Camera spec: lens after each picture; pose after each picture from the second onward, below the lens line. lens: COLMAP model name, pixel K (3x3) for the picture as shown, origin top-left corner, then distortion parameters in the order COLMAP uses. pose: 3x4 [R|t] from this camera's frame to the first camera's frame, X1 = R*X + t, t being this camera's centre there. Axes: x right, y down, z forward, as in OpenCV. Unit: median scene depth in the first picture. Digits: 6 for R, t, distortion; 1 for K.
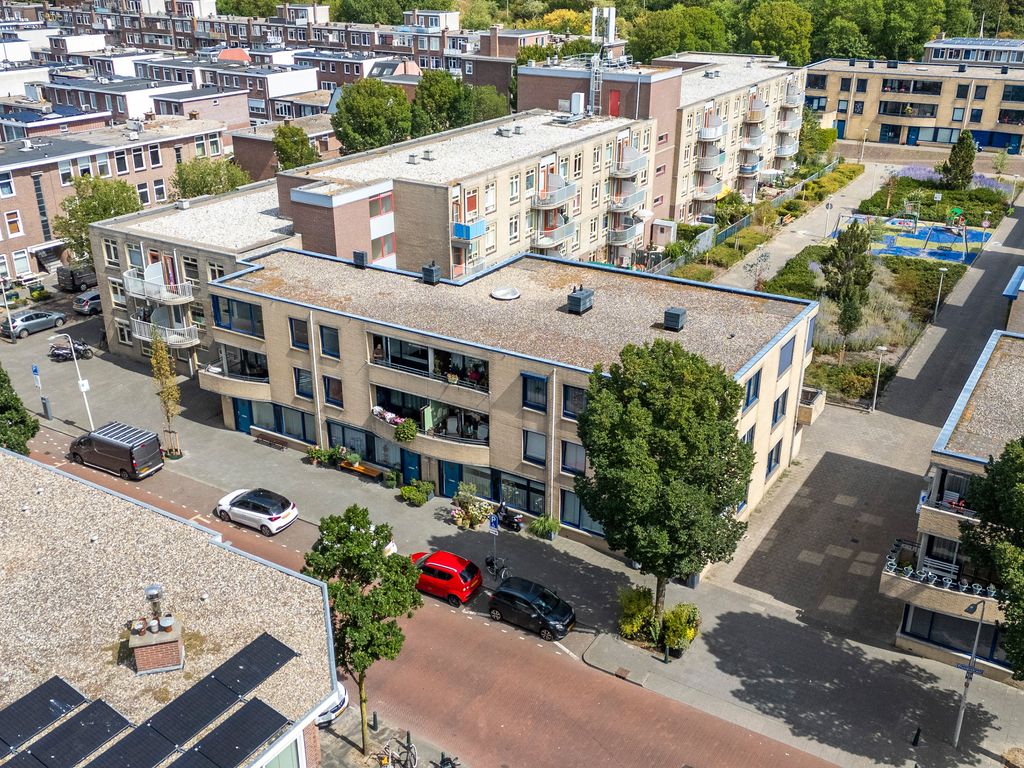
lens RADIAL K [[996.8, 0, 512.0], [0, 996.8, 384.0], [0, 0, 1]] dist [0.082415, -0.087713]
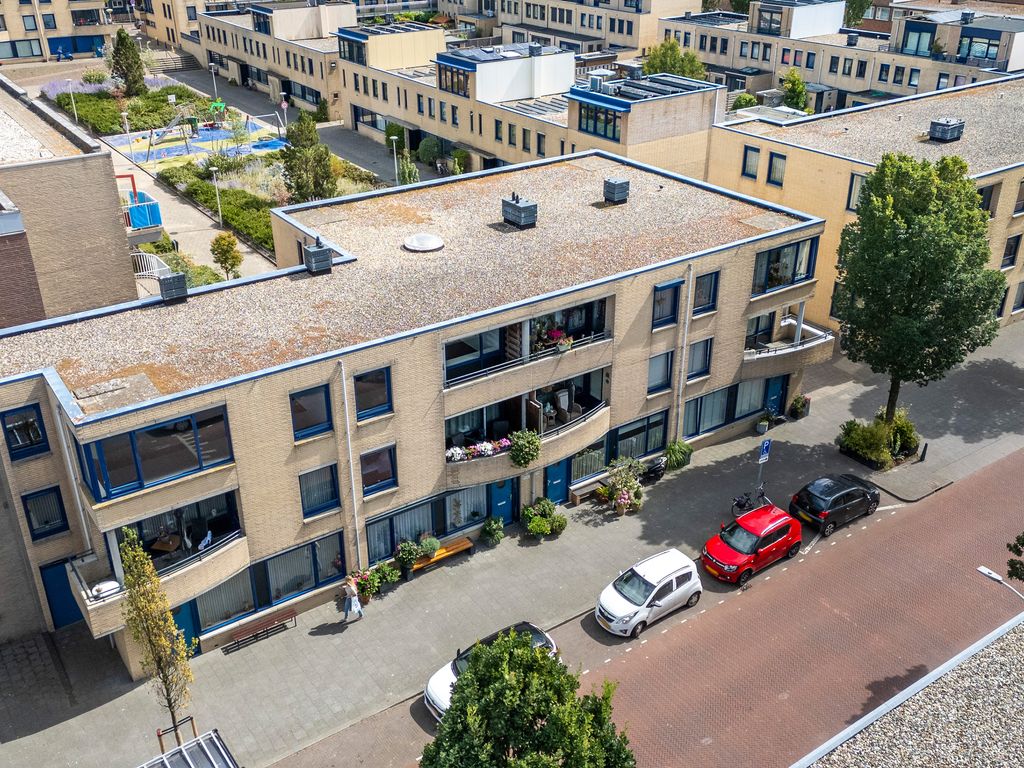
lens RADIAL K [[996.8, 0, 512.0], [0, 996.8, 384.0], [0, 0, 1]] dist [0.082415, -0.087713]
pose [[0.398819, -0.422284, 0.814014, -0.579180], [0.372586, 0.885713, 0.276934, -0.166779], [-0.837928, 0.192843, 0.510576, 0.561160]]
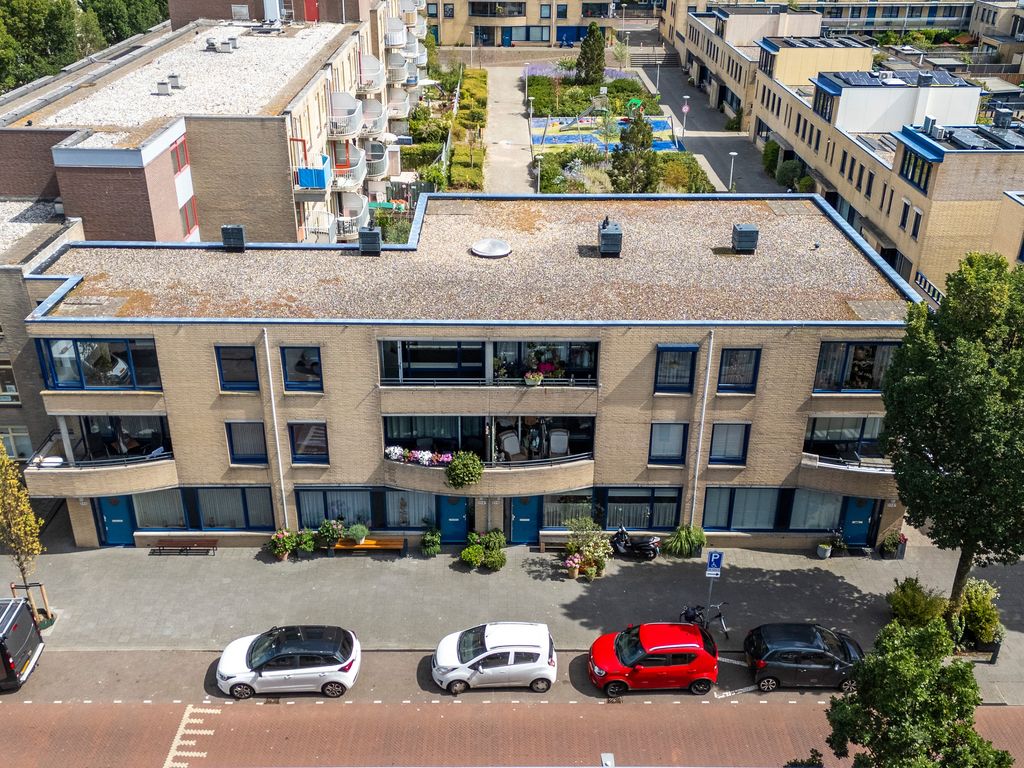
lens RADIAL K [[996.8, 0, 512.0], [0, 996.8, 384.0], [0, 0, 1]] dist [0.082415, -0.087713]
pose [[0.845747, -0.238201, 0.477465, -0.340366], [0.207577, 0.971216, 0.116839, -0.072319], [-0.491553, 0.000295, 0.870848, 0.343992]]
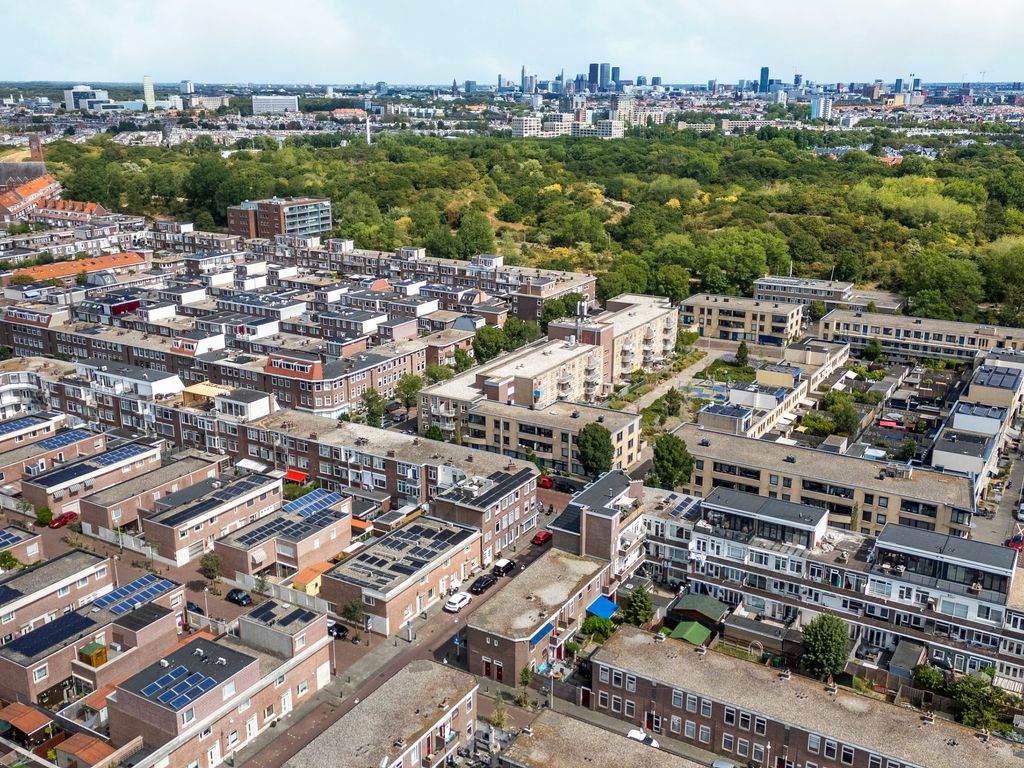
lens RADIAL K [[996.8, 0, 512.0], [0, 996.8, 384.0], [0, 0, 1]] dist [0.082415, -0.087713]
pose [[0.999936, -0.003765, 0.010675, -0.181378], [0.005023, 0.992713, -0.120395, 0.217126], [-0.010144, 0.120440, 0.992669, -2.342609]]
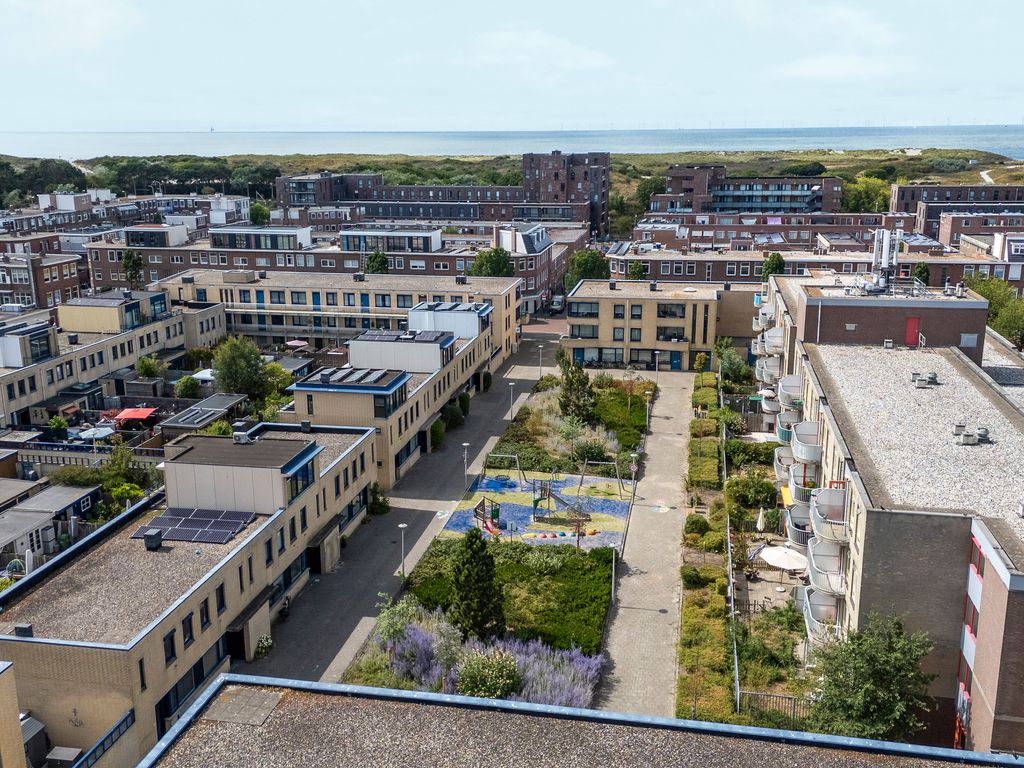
lens RADIAL K [[996.8, 0, 512.0], [0, 996.8, 384.0], [0, 0, 1]] dist [0.082415, -0.087713]
pose [[0.935155, -0.097851, 0.340455, -1.162889], [0.152318, 0.978780, -0.137072, 0.367275], [-0.319818, 0.180041, 0.930216, -0.980904]]
